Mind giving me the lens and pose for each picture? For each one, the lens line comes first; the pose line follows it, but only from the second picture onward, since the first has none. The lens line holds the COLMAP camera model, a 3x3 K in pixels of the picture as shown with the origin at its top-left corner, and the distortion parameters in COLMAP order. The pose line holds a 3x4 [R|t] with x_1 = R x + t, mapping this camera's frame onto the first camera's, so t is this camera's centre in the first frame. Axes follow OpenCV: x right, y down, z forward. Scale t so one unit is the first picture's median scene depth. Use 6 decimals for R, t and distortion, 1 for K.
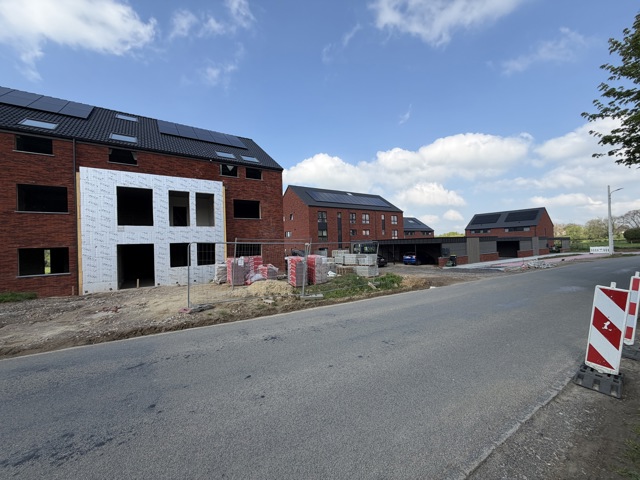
lens RADIAL K [[253.2, 0, 315.3], [0, 253.2, 234.2], [0, 0, 1]] dist [0.001601, 0.000357]
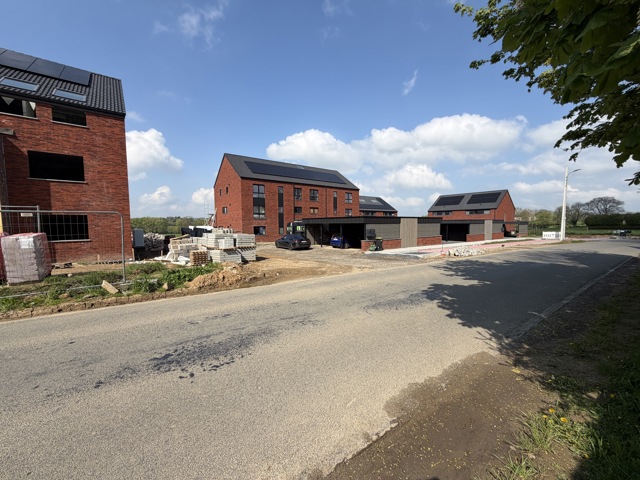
lens RADIAL K [[253.2, 0, 316.5], [0, 253.2, 243.3], [0, 0, 1]] dist [0.001601, 0.000357]
pose [[0.998200, 0.021198, 0.056106, 0.390102], [-0.027671, 0.992719, 0.117233, 0.008961], [-0.053212, -0.118575, 0.991518, 0.218440]]
